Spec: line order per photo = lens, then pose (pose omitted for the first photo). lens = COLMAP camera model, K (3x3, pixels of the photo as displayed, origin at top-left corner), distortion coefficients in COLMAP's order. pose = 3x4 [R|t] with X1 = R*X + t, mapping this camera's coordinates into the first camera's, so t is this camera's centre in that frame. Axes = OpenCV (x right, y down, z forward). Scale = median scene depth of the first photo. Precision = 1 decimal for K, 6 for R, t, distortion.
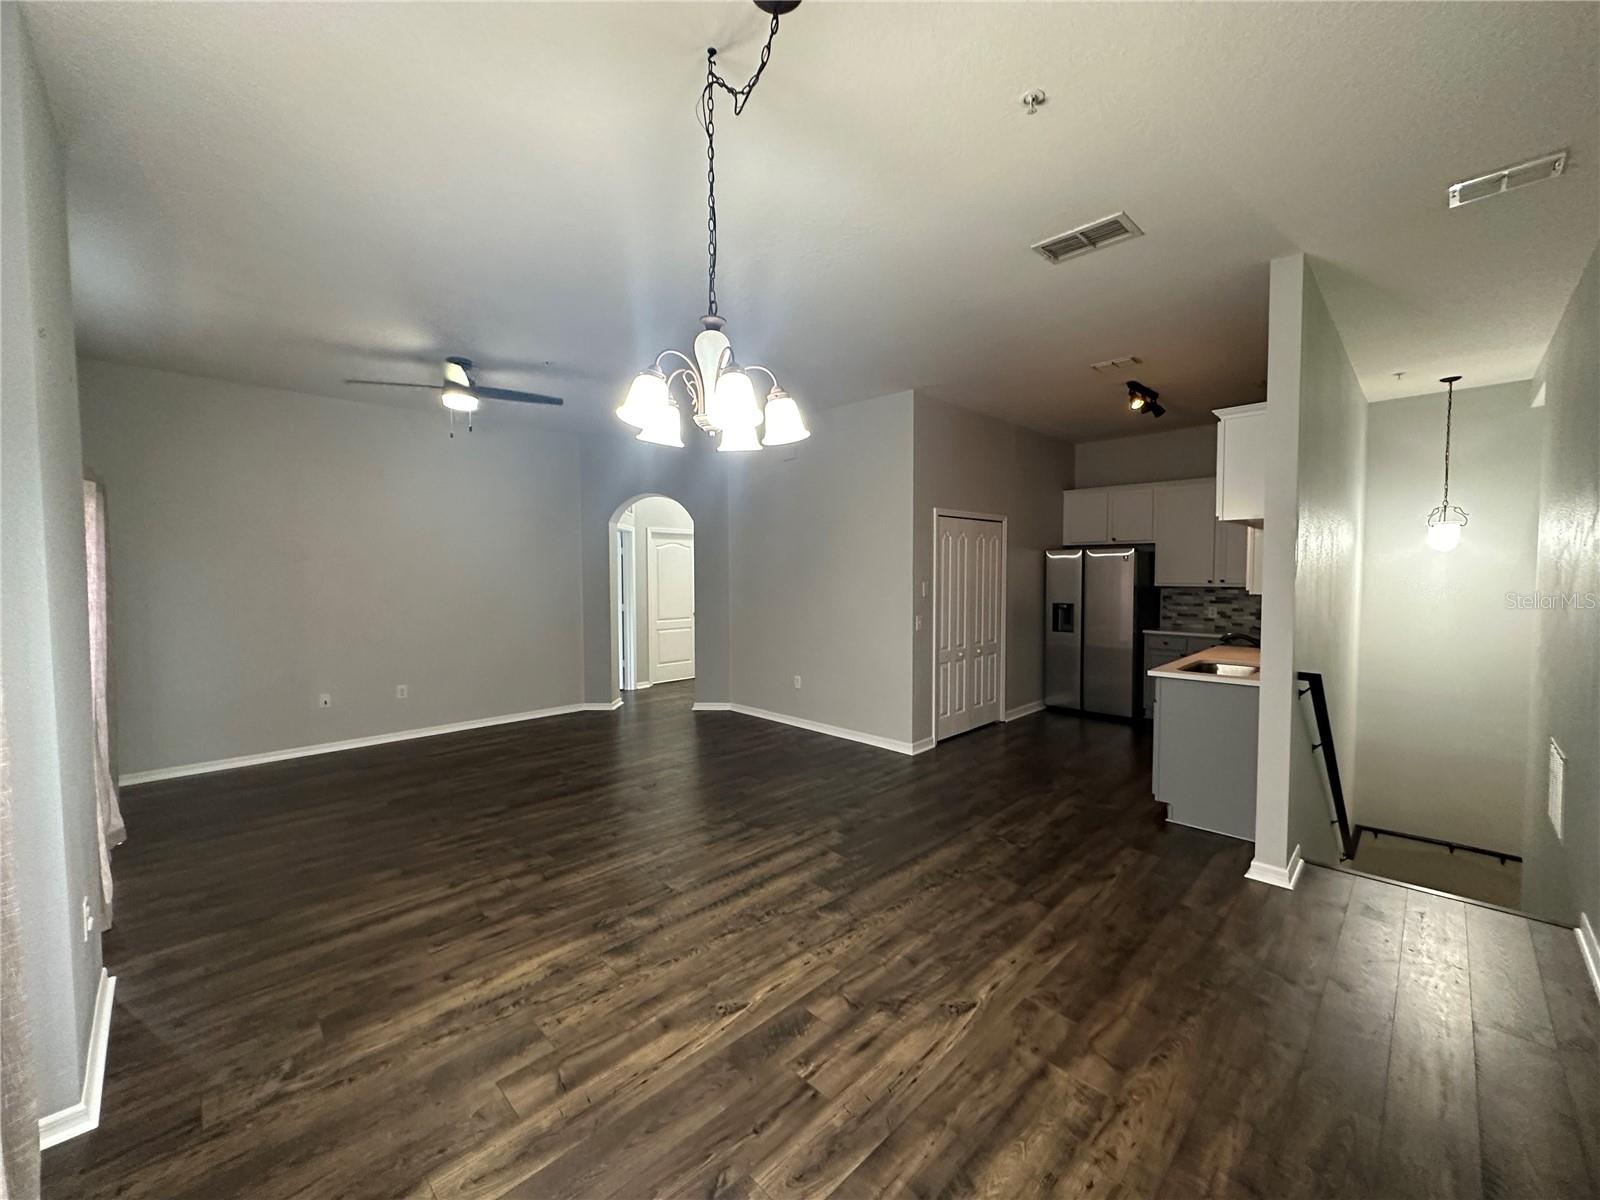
lens RADIAL K [[636.0, 0, 800.0], [0, 636.0, 600.0], [0, 0, 1]] dist [-0.004116, 0.001196]
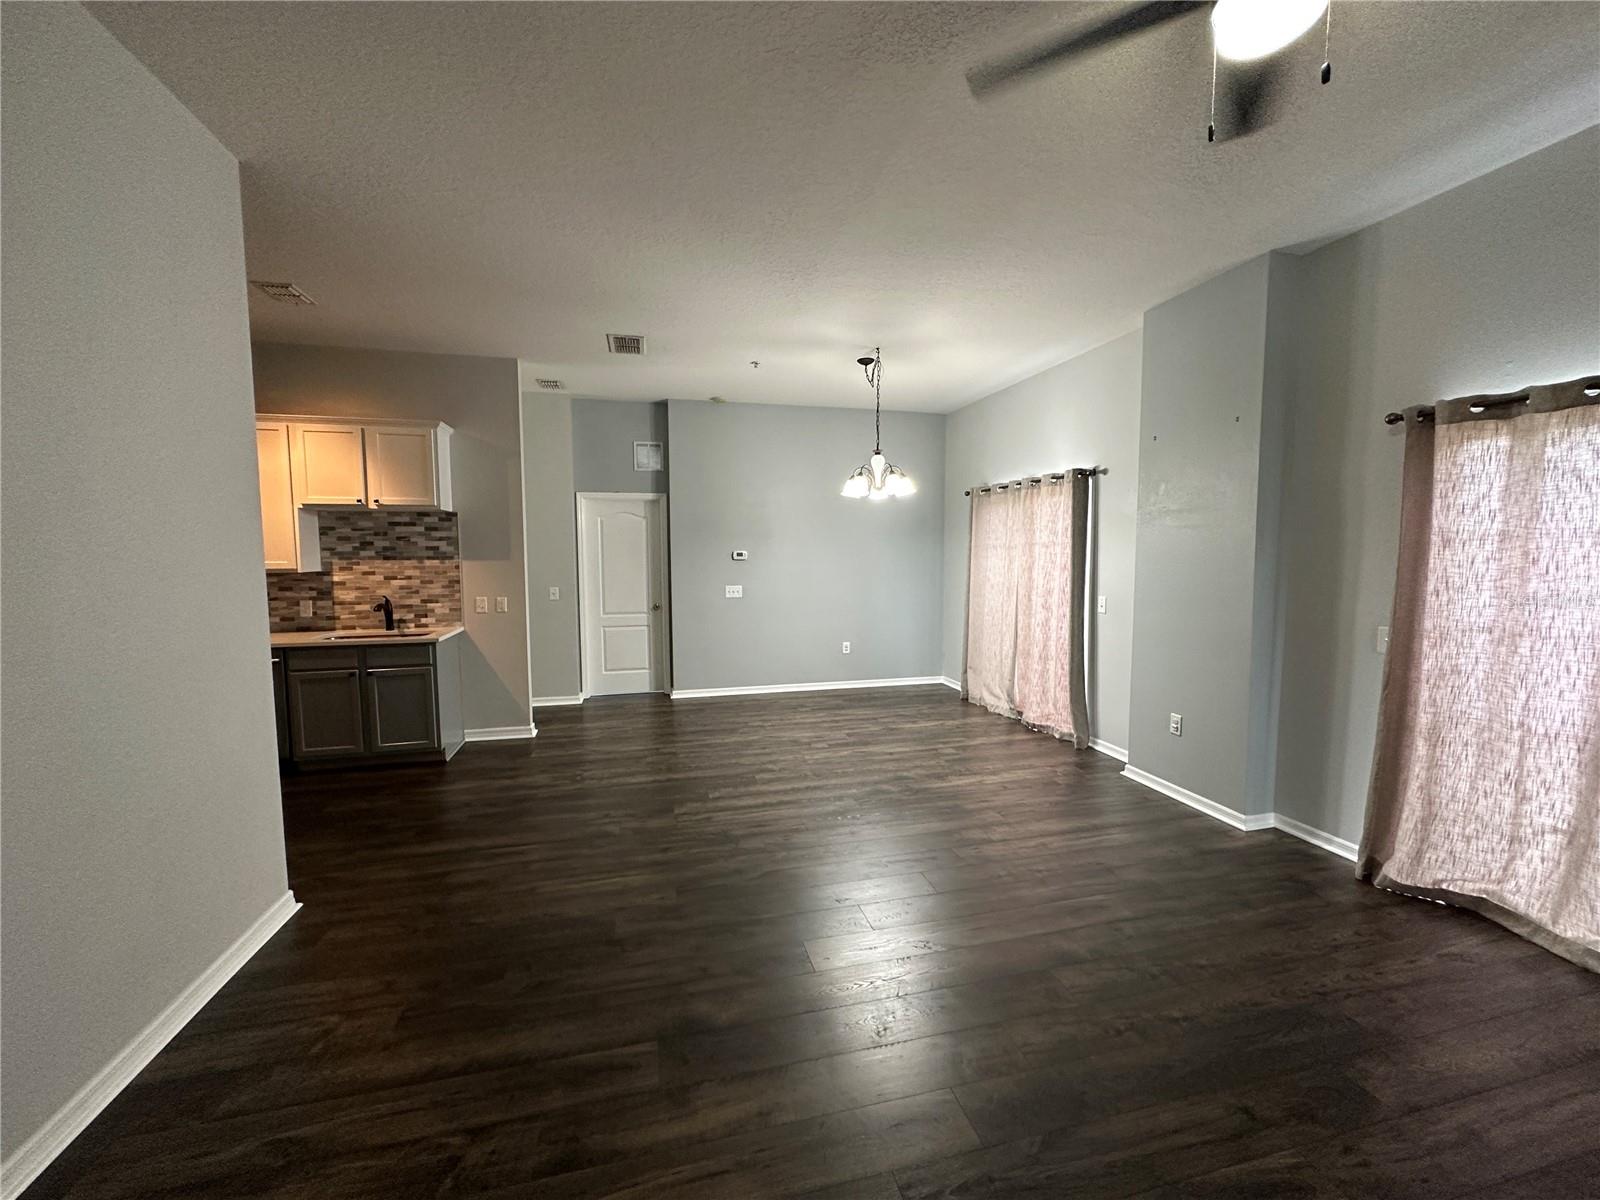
lens RADIAL K [[636.0, 0, 800.0], [0, 636.0, 600.0], [0, 0, 1]] dist [-0.004116, 0.001196]
pose [[-0.858638, -0.032319, 0.511562, -0.760558], [0.030687, 0.992979, 0.114241, -0.084603], [-0.511663, 0.113790, -0.851618, 2.156533]]
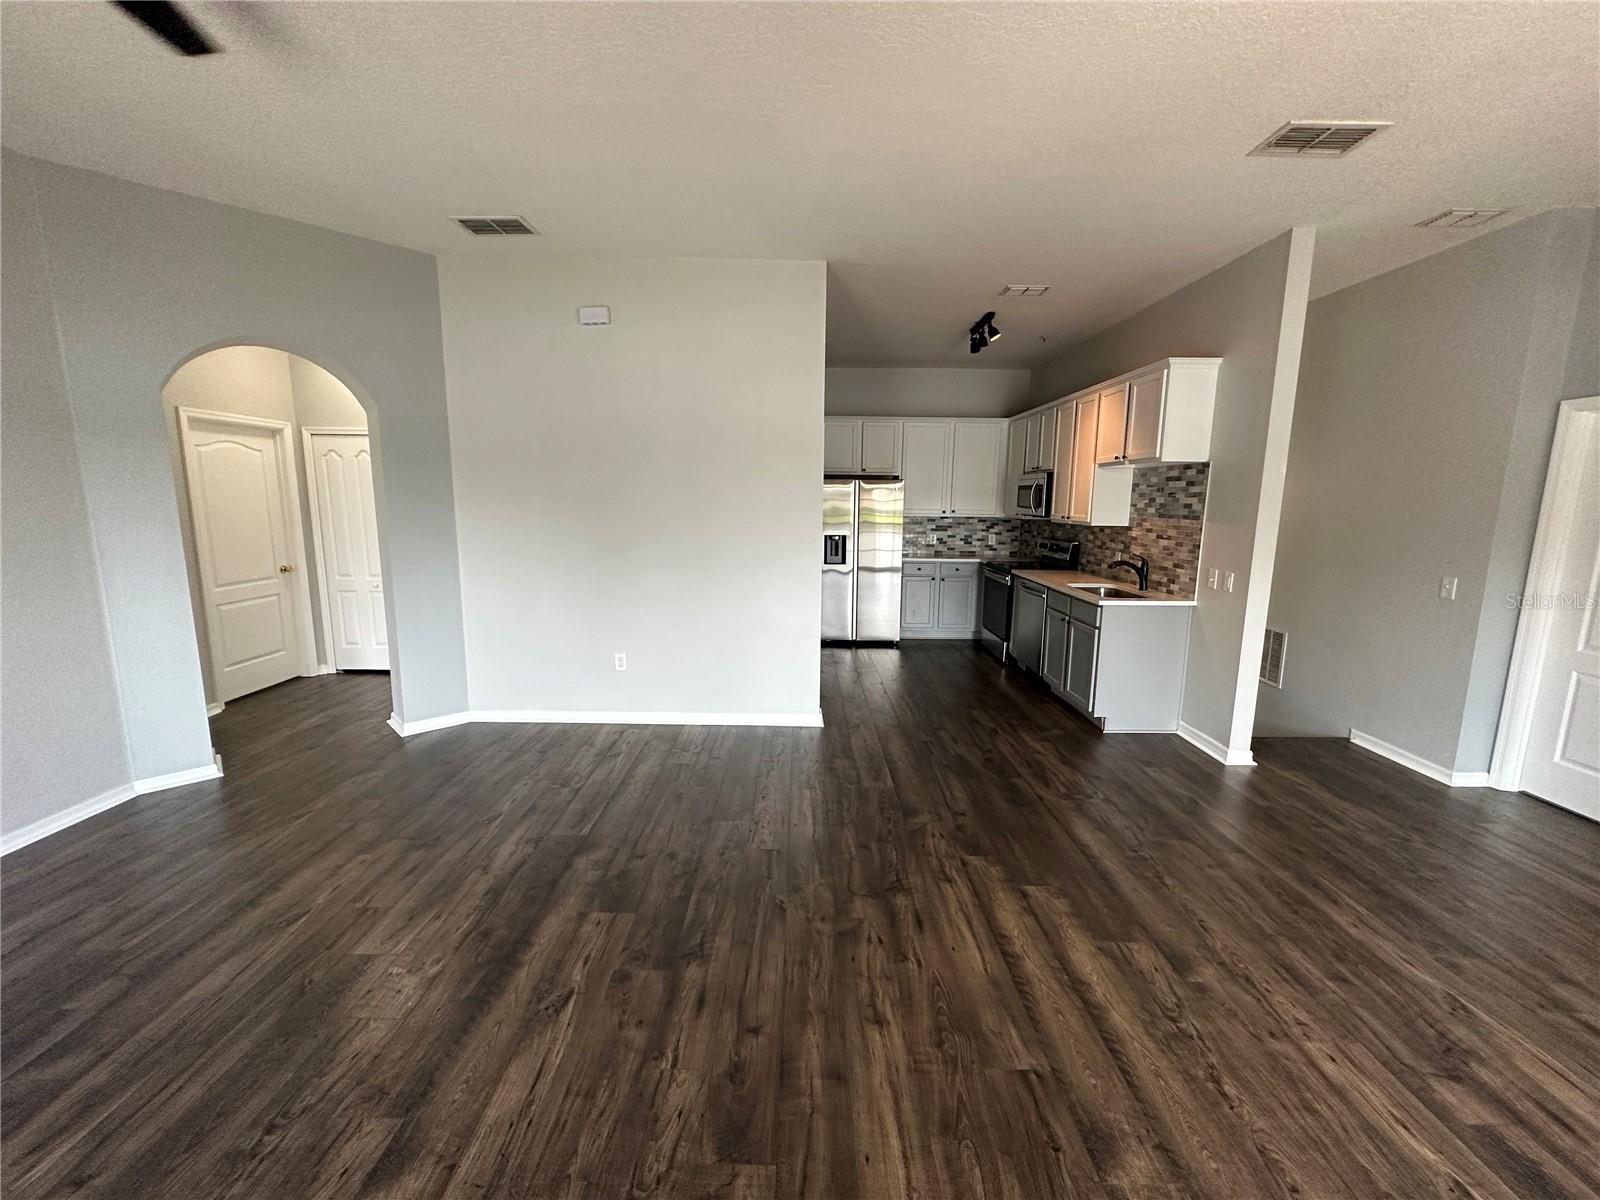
lens RADIAL K [[636.0, 0, 800.0], [0, 636.0, 600.0], [0, 0, 1]] dist [-0.004116, 0.001196]
pose [[0.704487, -0.101604, 0.702407, -0.736852], [0.018039, 0.991943, 0.125393, -0.043347], [-0.709488, -0.075666, 0.700644, 0.811106]]
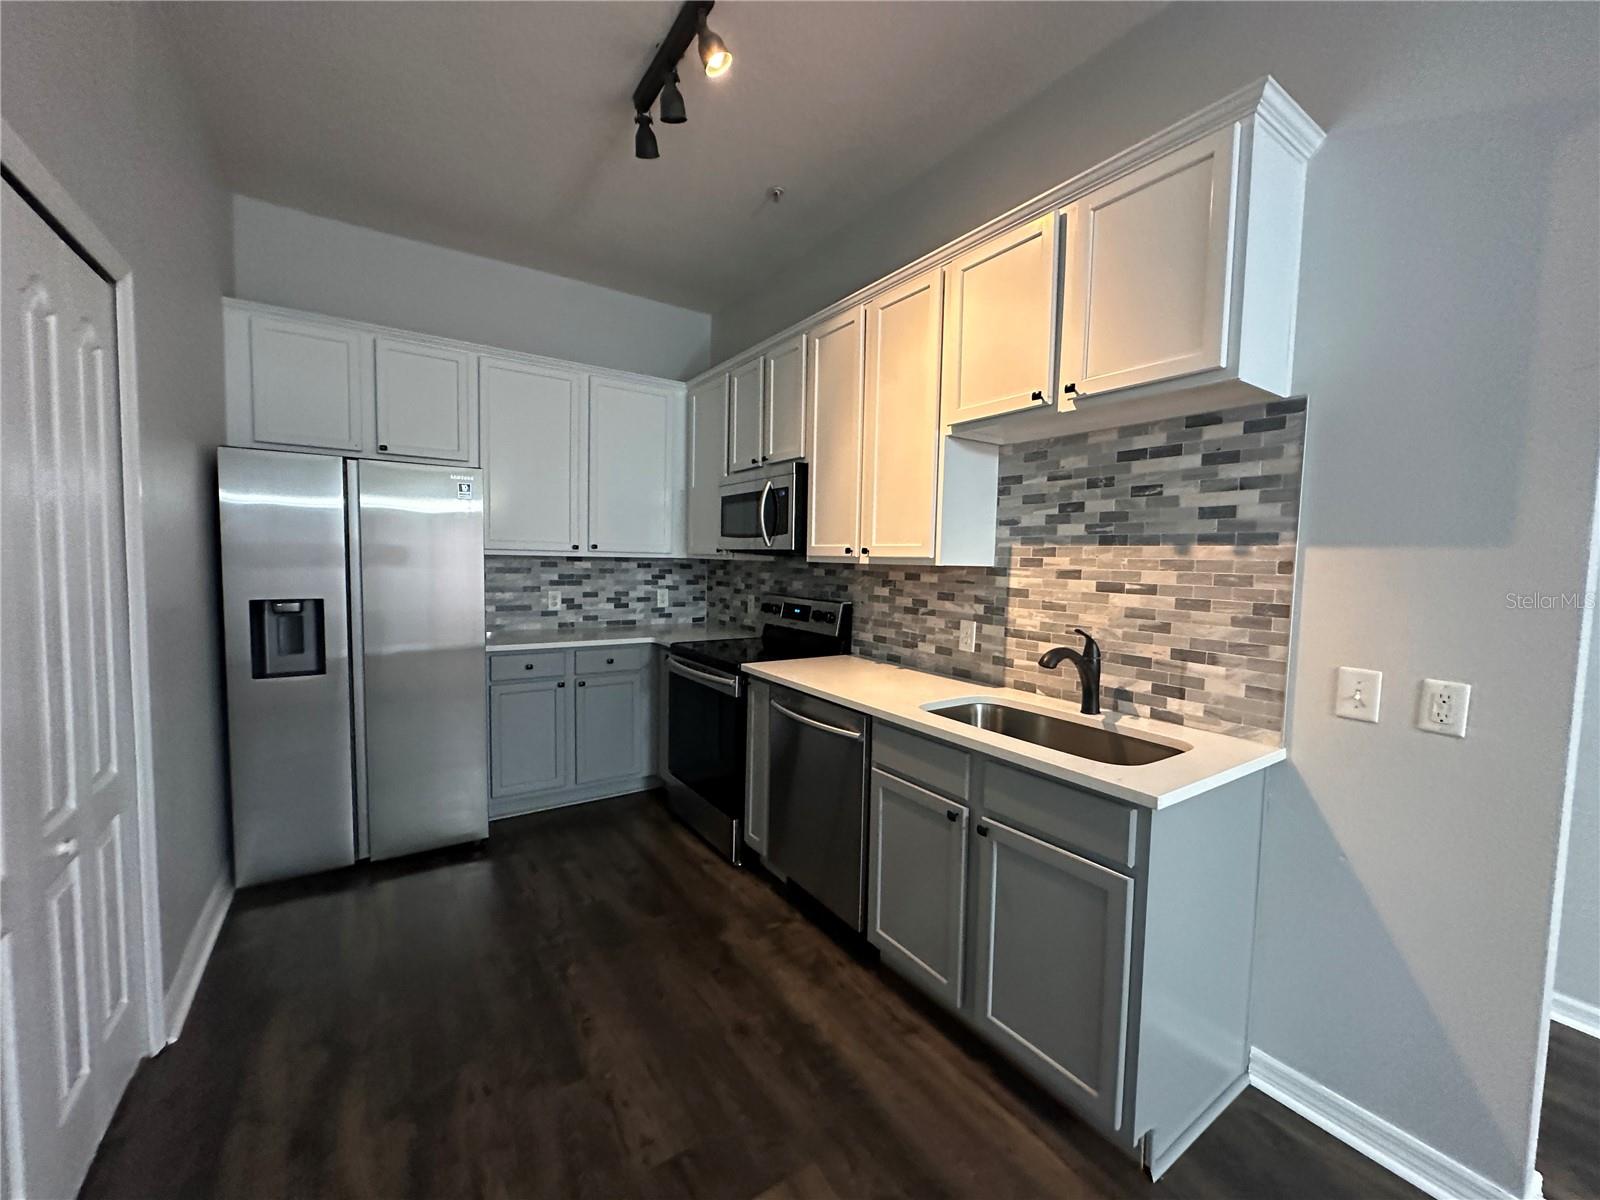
lens RADIAL K [[636.0, 0, 800.0], [0, 636.0, 600.0], [0, 0, 1]] dist [-0.004116, 0.001196]
pose [[0.189031, -0.056403, 0.980350, 0.260333], [0.022183, 0.998340, 0.053160, -0.016467], [-0.981721, 0.011698, 0.189968, 1.488256]]
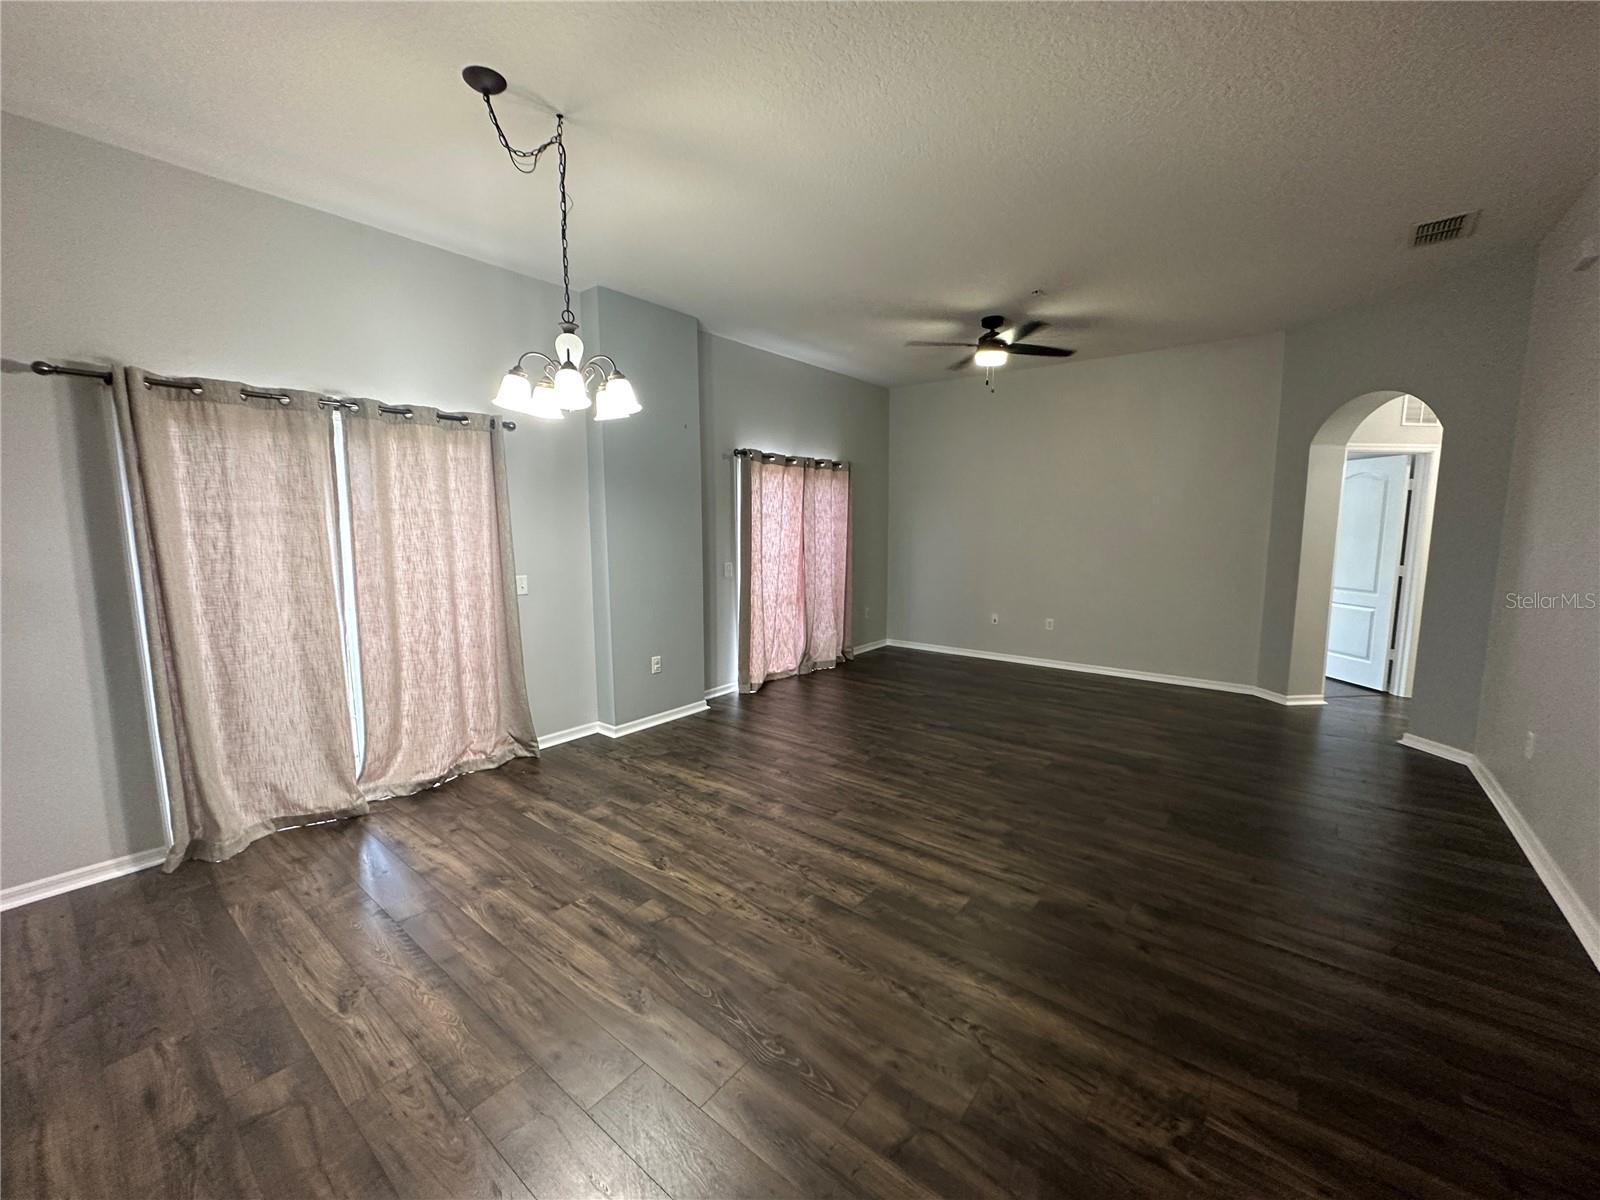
lens RADIAL K [[637.6, 0, 800.0], [0, 637.6, 600.0], [0, 0, 1]] dist [-0.002280, 0.000071]
pose [[0.120170, 0.125184, -0.984829, 0.828517], [-0.044120, 0.991711, 0.120676, -0.027336], [0.991772, 0.028949, 0.124697, 0.831931]]
